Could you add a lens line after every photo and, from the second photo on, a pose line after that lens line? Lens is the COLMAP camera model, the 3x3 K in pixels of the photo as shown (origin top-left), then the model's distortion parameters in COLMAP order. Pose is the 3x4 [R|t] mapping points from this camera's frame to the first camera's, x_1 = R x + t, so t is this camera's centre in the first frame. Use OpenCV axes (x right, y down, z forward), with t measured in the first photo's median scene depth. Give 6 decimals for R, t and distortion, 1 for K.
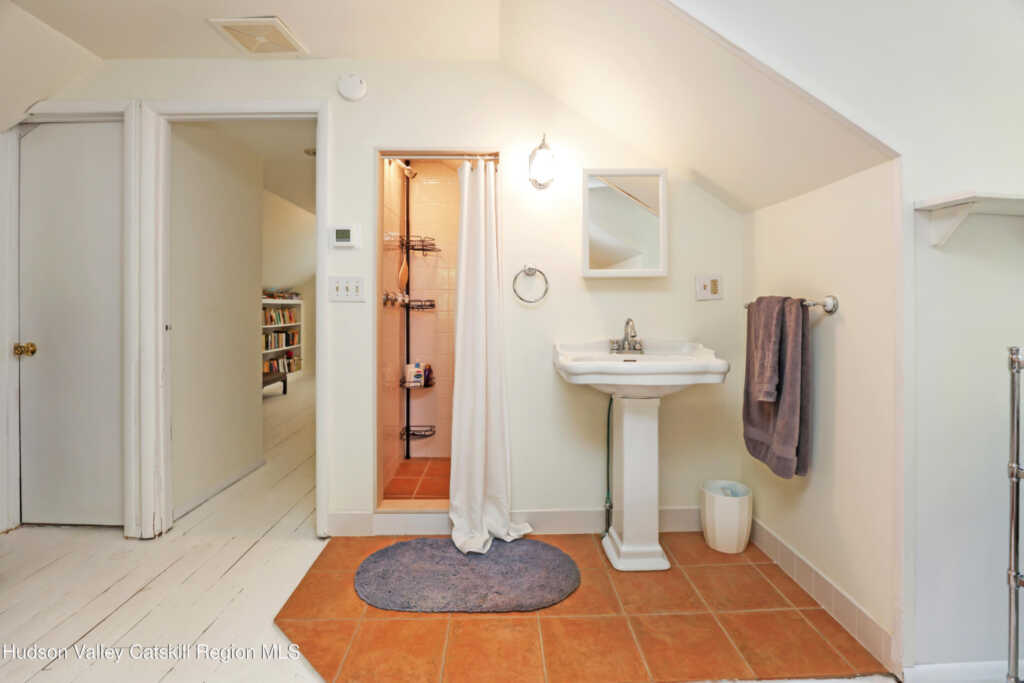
lens RADIAL K [[486.5, 0, 511.5], [0, 486.5, 311.4], [0, 0, 1]] dist [-0.031112, 0.000333]
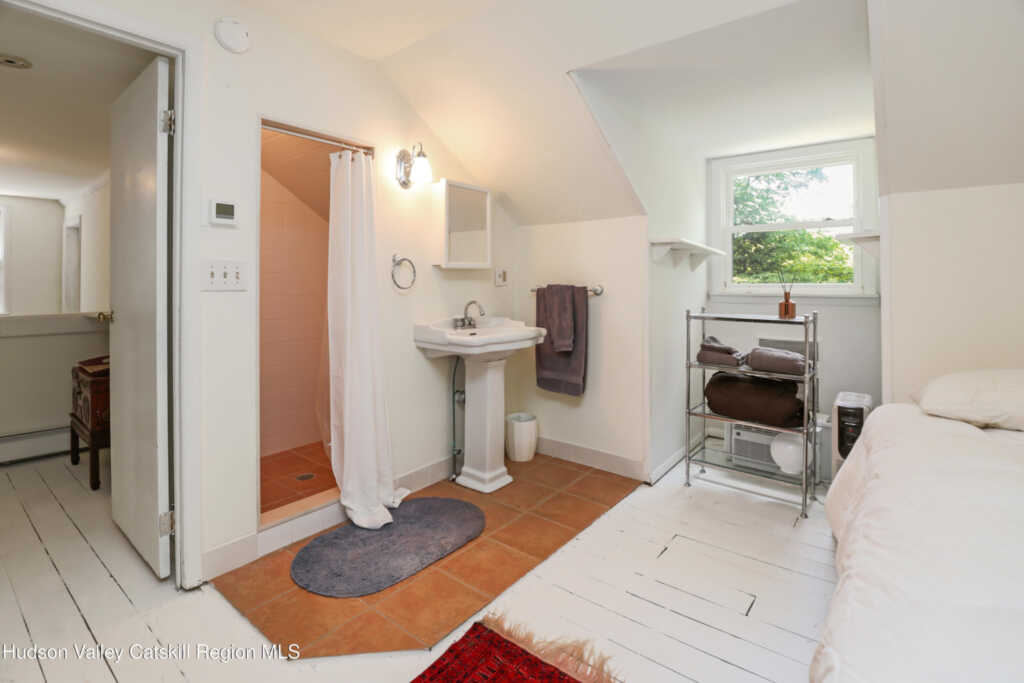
lens RADIAL K [[494.3, 0, 509.8], [0, 494.3, 284.8], [0, 0, 1]] dist [-0.035840, 0.000059]
pose [[0.630977, -0.003217, 0.775795, -0.716843], [0.007963, 0.999966, -0.002330, -0.025148], [-0.775761, 0.007648, 0.630981, 0.096202]]
